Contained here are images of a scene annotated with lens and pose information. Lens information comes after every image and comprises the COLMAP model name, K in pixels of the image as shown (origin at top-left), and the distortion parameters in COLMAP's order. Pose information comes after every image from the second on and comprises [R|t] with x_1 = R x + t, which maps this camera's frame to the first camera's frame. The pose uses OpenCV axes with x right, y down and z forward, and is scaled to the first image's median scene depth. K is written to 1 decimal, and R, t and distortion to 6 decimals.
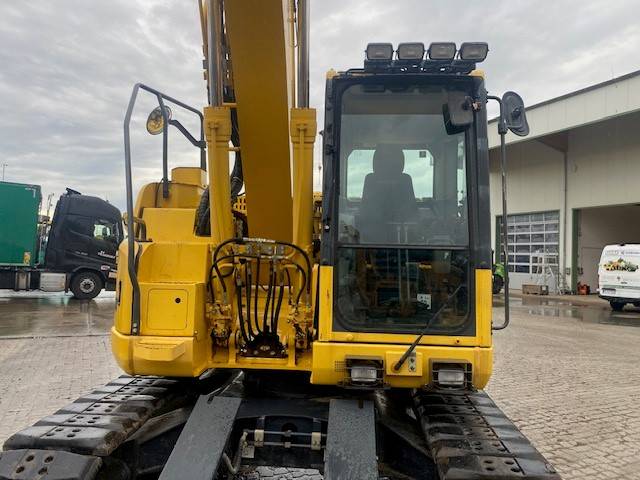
lens RADIAL K [[488.0, 0, 312.7], [0, 488.0, 239.4], [0, 0, 1]] dist [0.058356, -0.074875]
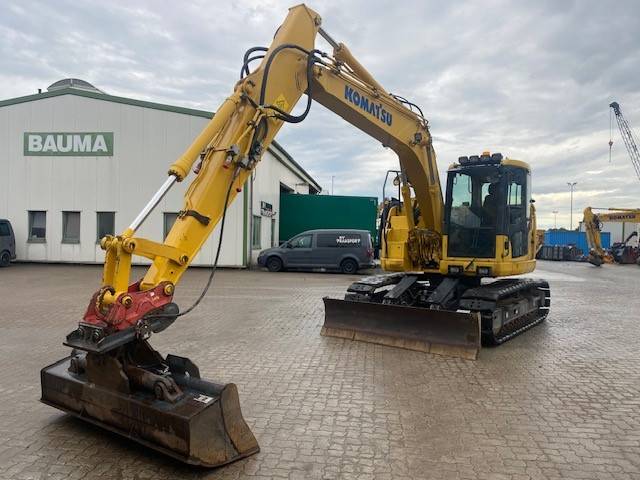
lens RADIAL K [[460.1, 0, 320.8], [0, 460.1, 266.8], [0, 0, 1]] dist [-0.001788, -0.004464]
pose [[0.848665, 0.021872, -0.528478, 0.145181], [0.025207, 0.996337, 0.081713, -0.000171], [0.528329, -0.082668, 0.845005, -0.297352]]
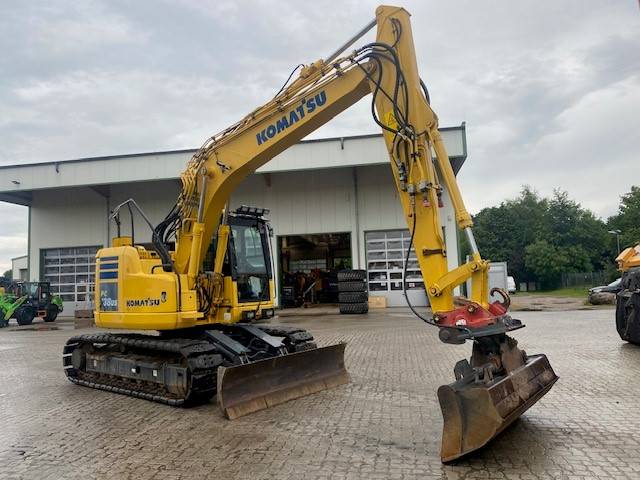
lens RADIAL K [[488.0, 0, 312.7], [0, 488.0, 239.4], [0, 0, 1]] dist [0.058356, -0.074875]
pose [[0.567281, 0.028242, 0.823040, -0.351329], [0.022527, 0.998506, -0.049790, -0.006321], [-0.823216, 0.046785, 0.565797, -0.172037]]
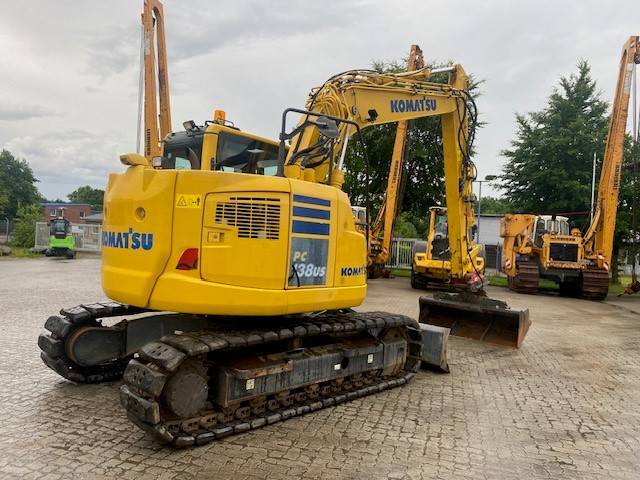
lens RADIAL K [[488.0, 0, 312.7], [0, 488.0, 239.4], [0, 0, 1]] dist [0.058356, -0.074875]
pose [[-0.763491, -0.066699, 0.642364, -0.258016], [-0.094431, 0.995492, -0.008872, 0.009607], [-0.638877, -0.067433, -0.766348, 0.464099]]
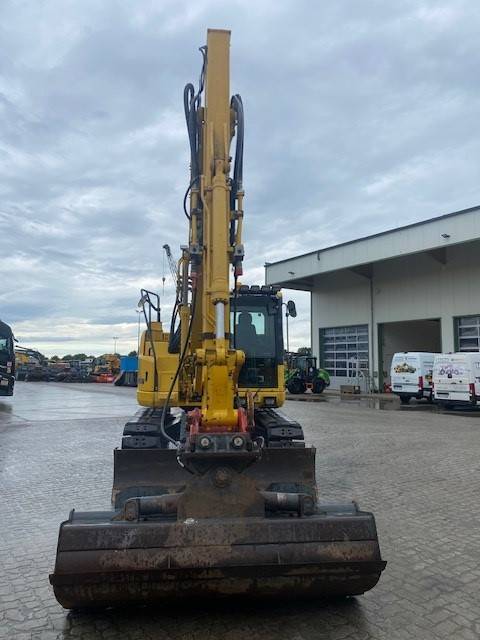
lens RADIAL K [[488.0, 0, 235.3], [0, 488.0, 306.6], [0, 0, 1]] dist [0.058356, -0.074875]
pose [[0.985718, 0.005225, 0.168323, -0.065852], [0.009084, 0.996413, -0.084130, -0.006649], [-0.168158, 0.084458, 0.982135, -0.296730]]
